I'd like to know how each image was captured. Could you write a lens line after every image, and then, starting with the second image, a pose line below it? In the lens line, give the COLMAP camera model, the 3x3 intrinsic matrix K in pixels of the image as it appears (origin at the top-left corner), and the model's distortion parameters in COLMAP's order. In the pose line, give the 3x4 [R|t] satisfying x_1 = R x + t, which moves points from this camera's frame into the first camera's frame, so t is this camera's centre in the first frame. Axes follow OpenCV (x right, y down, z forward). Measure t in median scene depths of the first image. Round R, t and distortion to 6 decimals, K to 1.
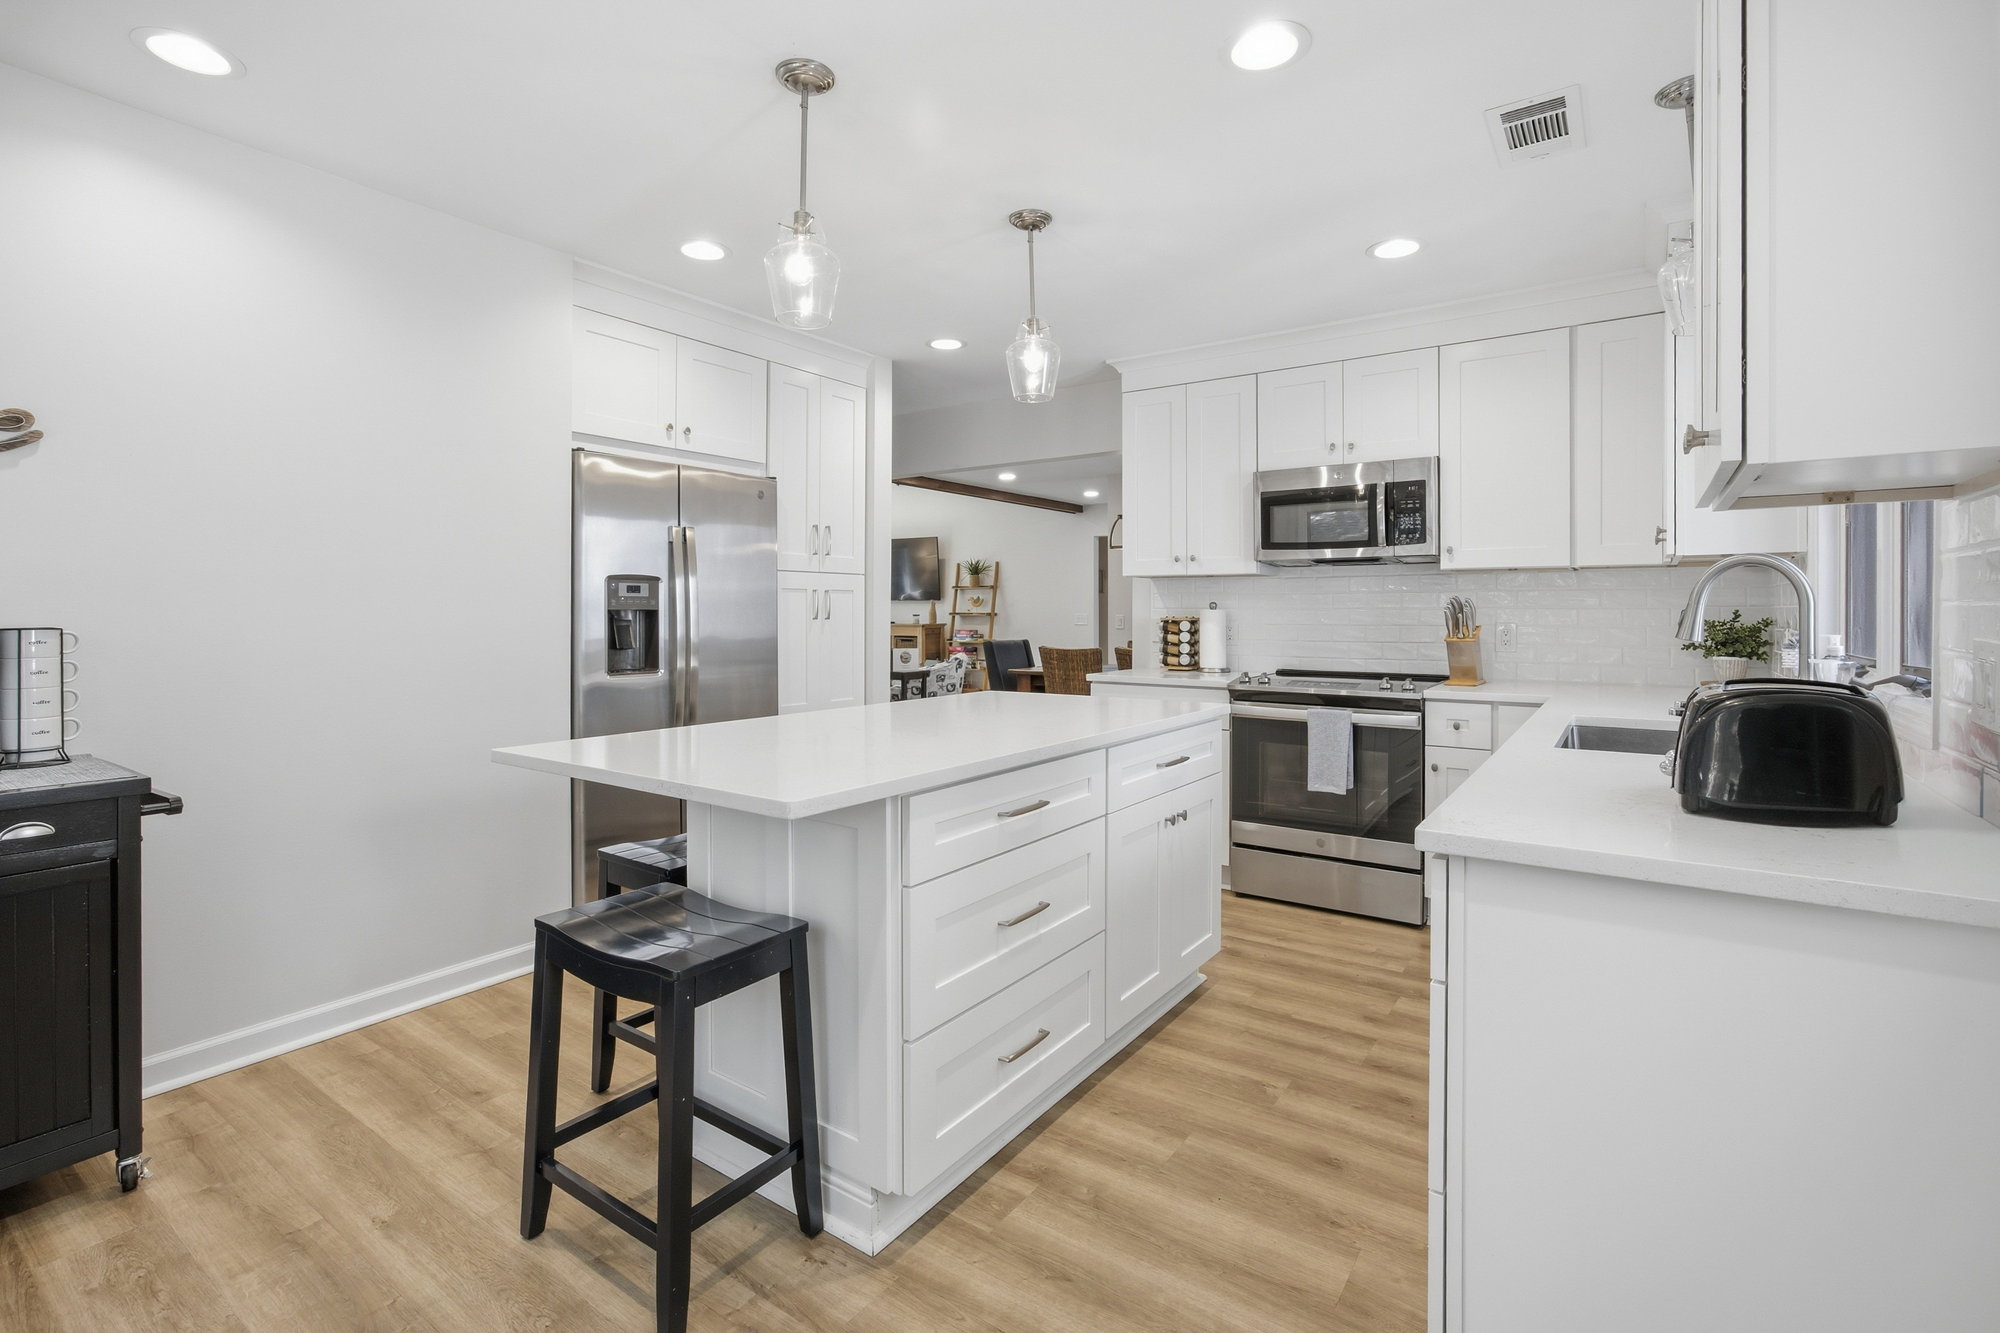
lens RADIAL K [[920.2, 0, 1004.2], [0, 920.2, 604.7], [0, 0, 1]] dist [-0.018333, 0.000360]
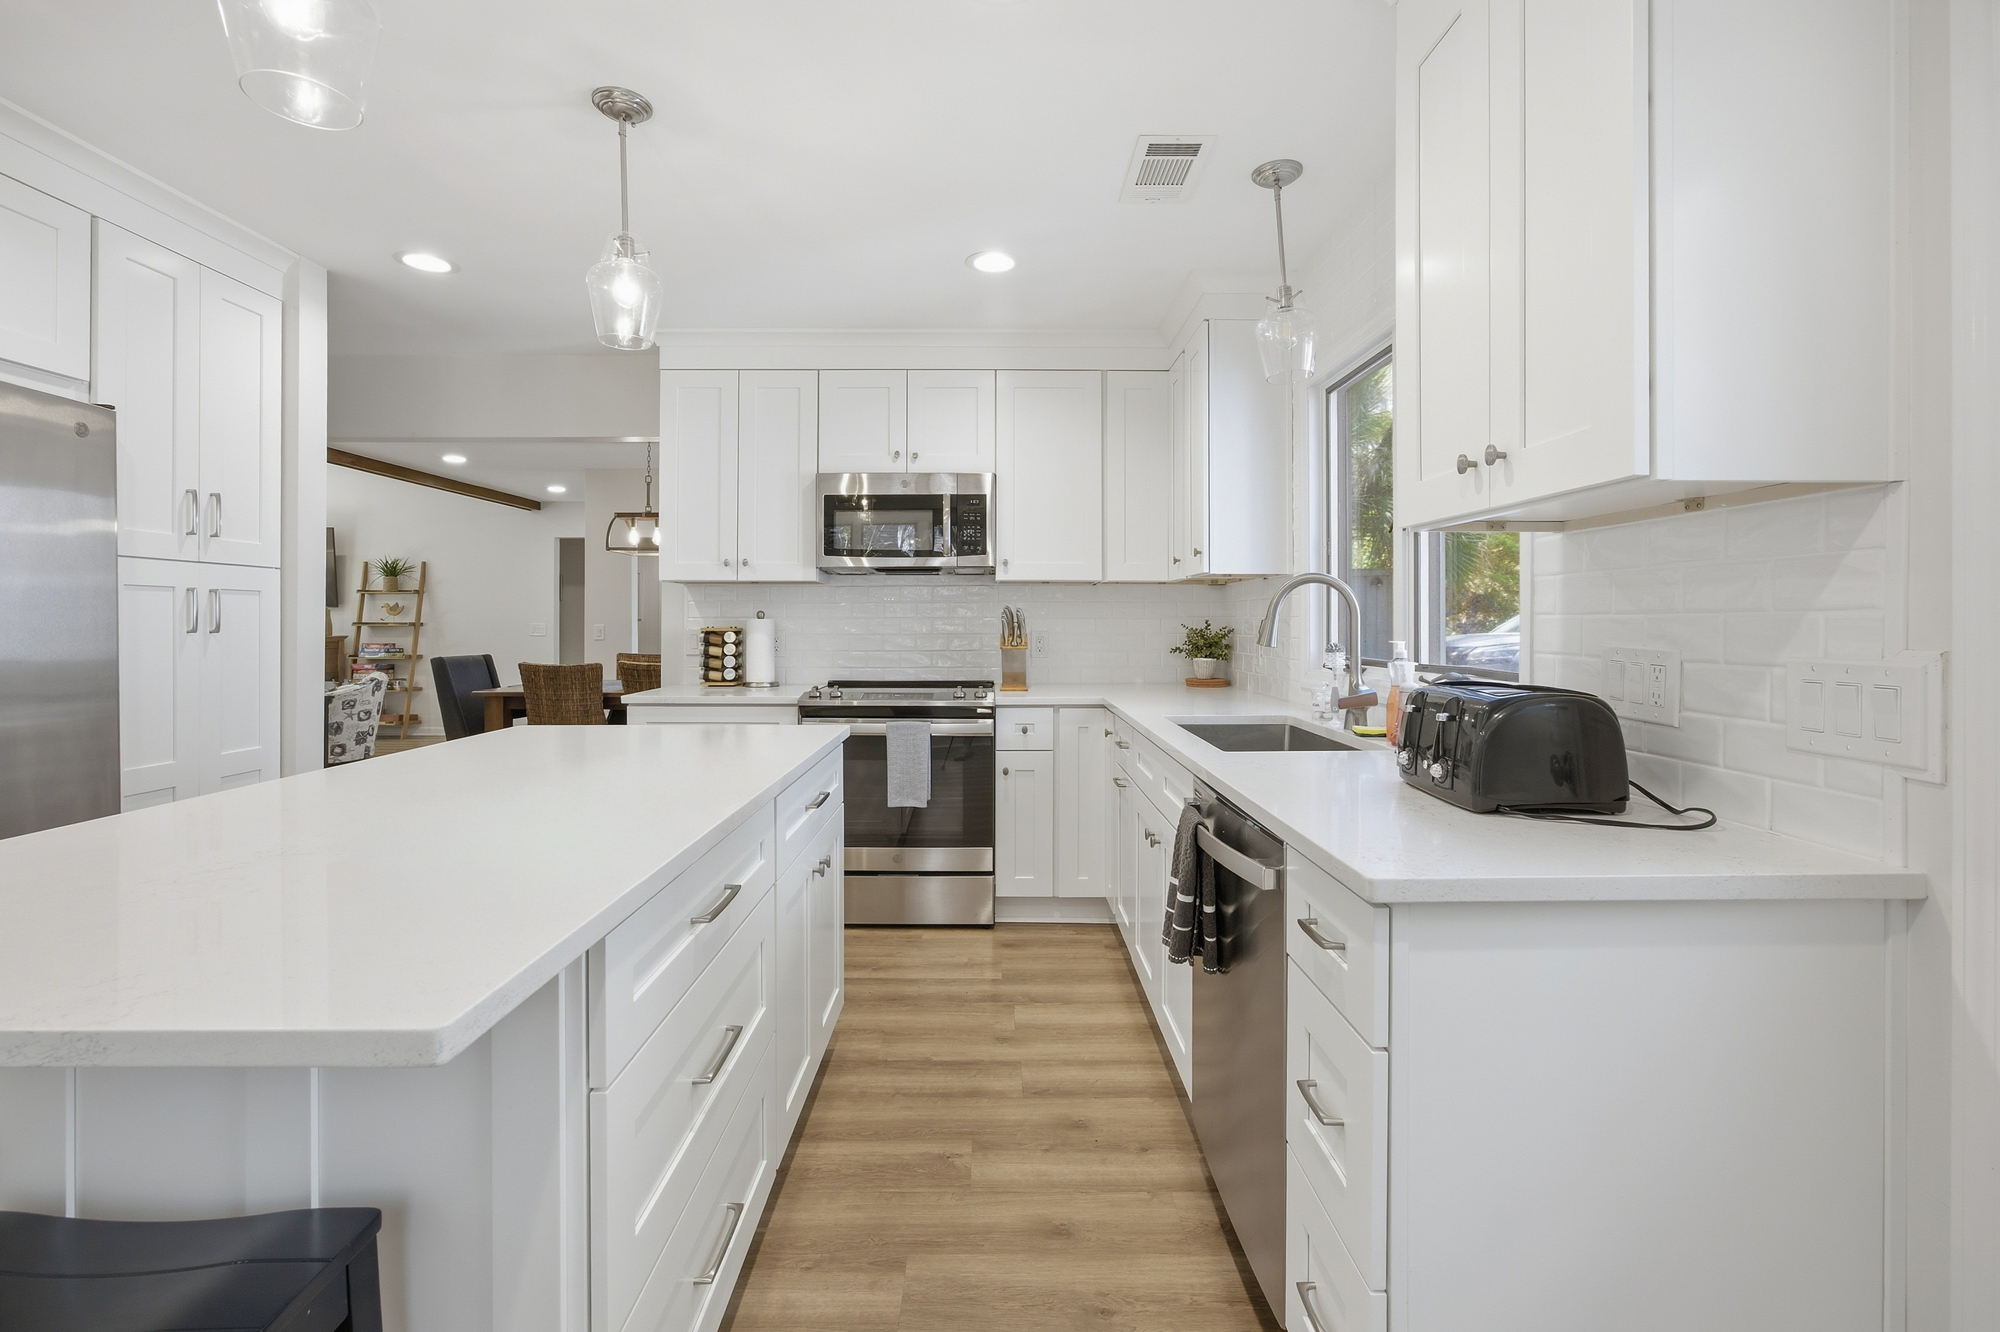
lens RADIAL K [[865.4, 0, 999.0], [0, 865.4, 618.0], [0, 0, 1]] dist [-0.015735, 0.000851]
pose [[0.814687, 0.001678, 0.579898, -0.091167], [-0.004155, 0.999987, 0.002943, 0.000613], [-0.579886, -0.004807, 0.814684, 0.169760]]
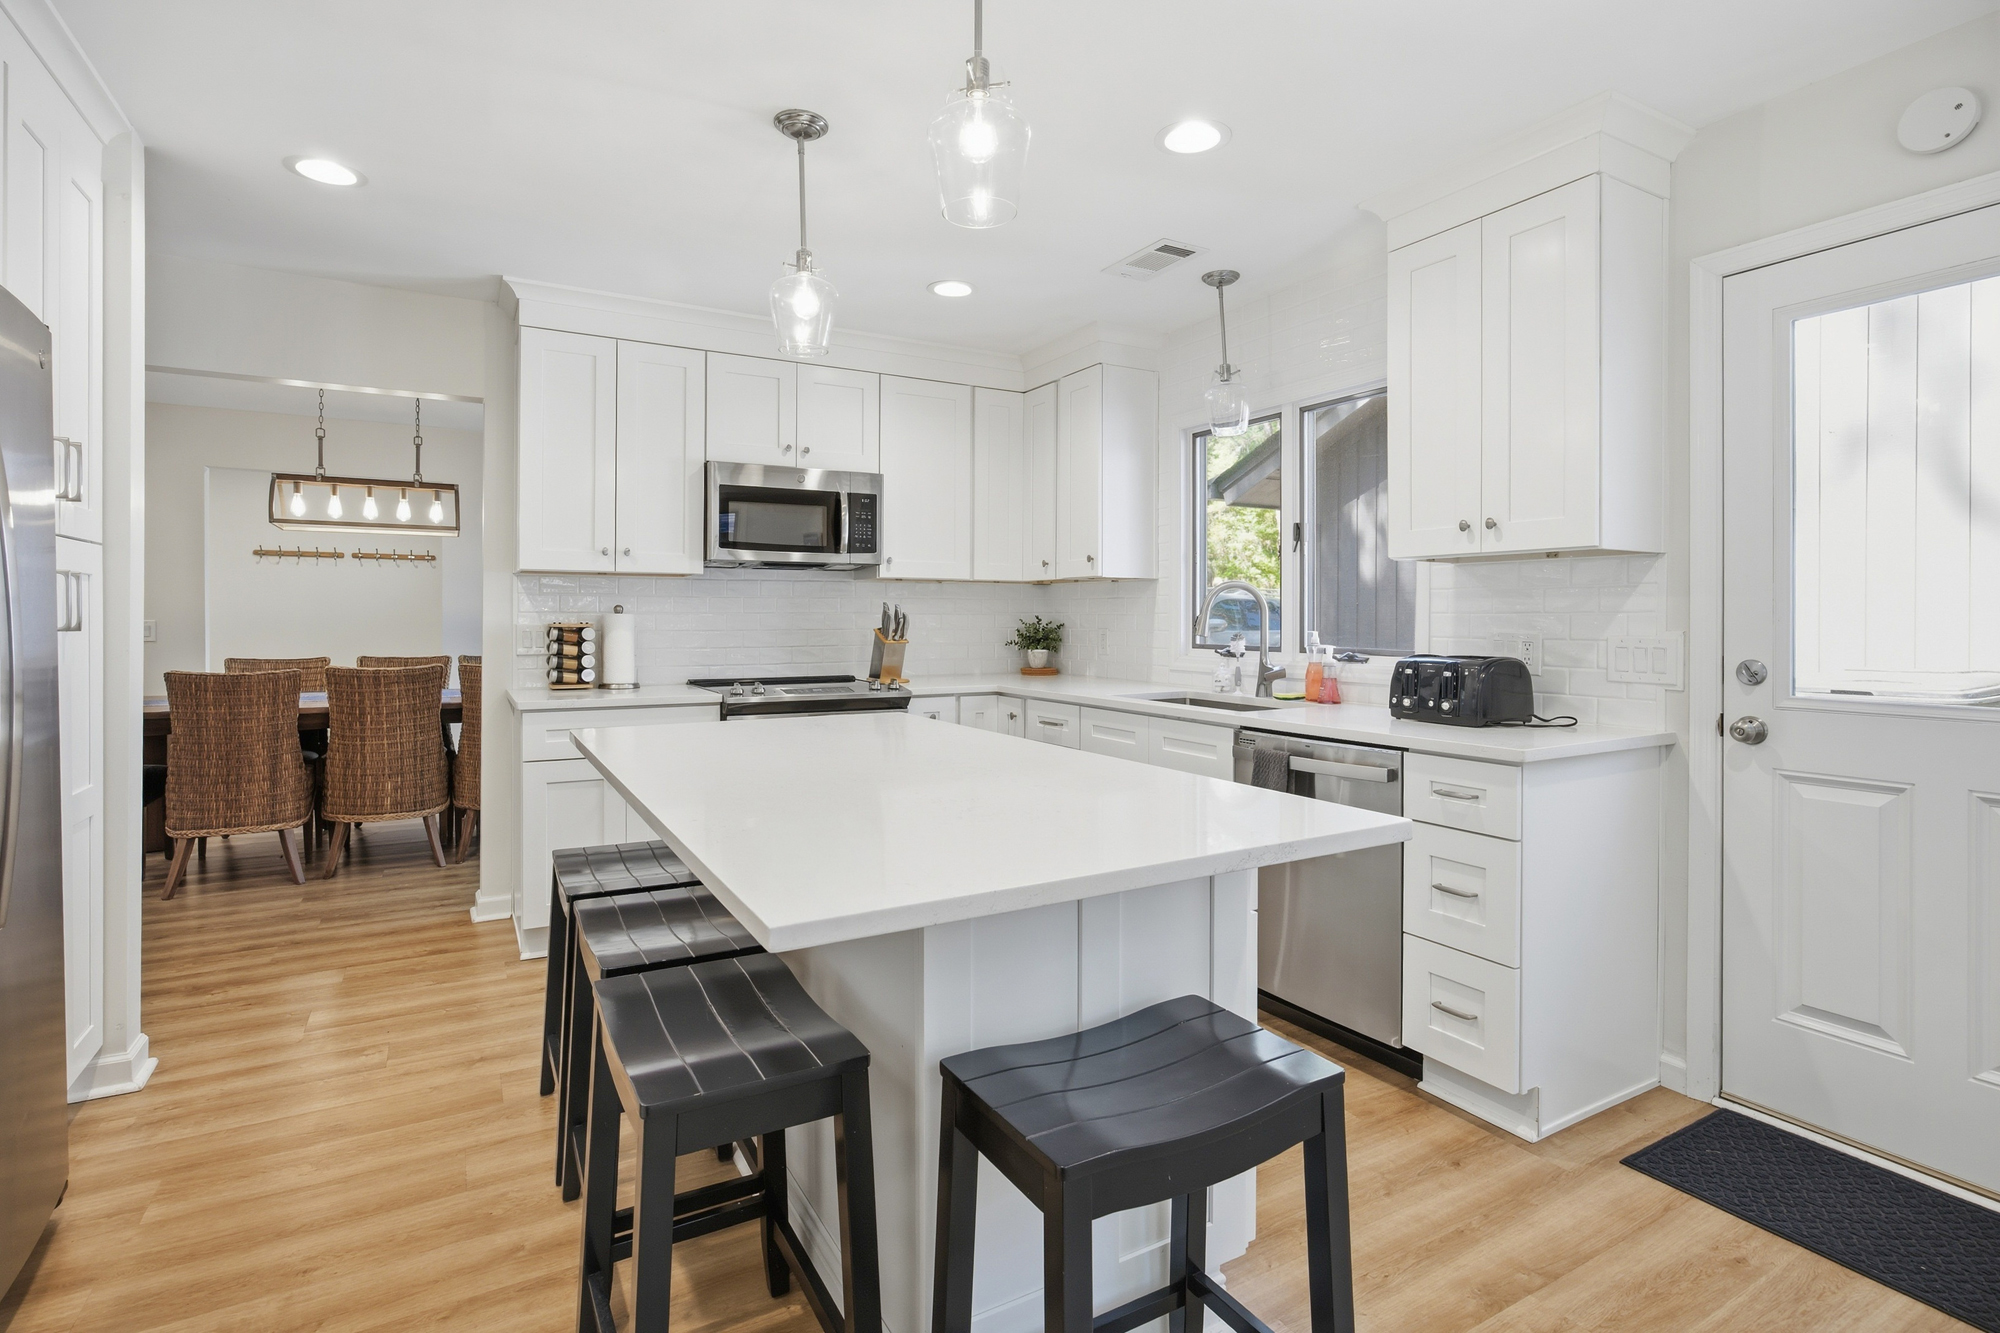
lens RADIAL K [[979.9, 0, 995.6], [0, 979.9, 620.9], [0, 0, 1]] dist [-0.014076, 0.000213]
pose [[0.427380, -0.003512, 0.904065, -0.479949], [-0.008313, 0.999935, 0.007814, 0.001892], [-0.904034, -0.010855, 0.427323, 0.343466]]
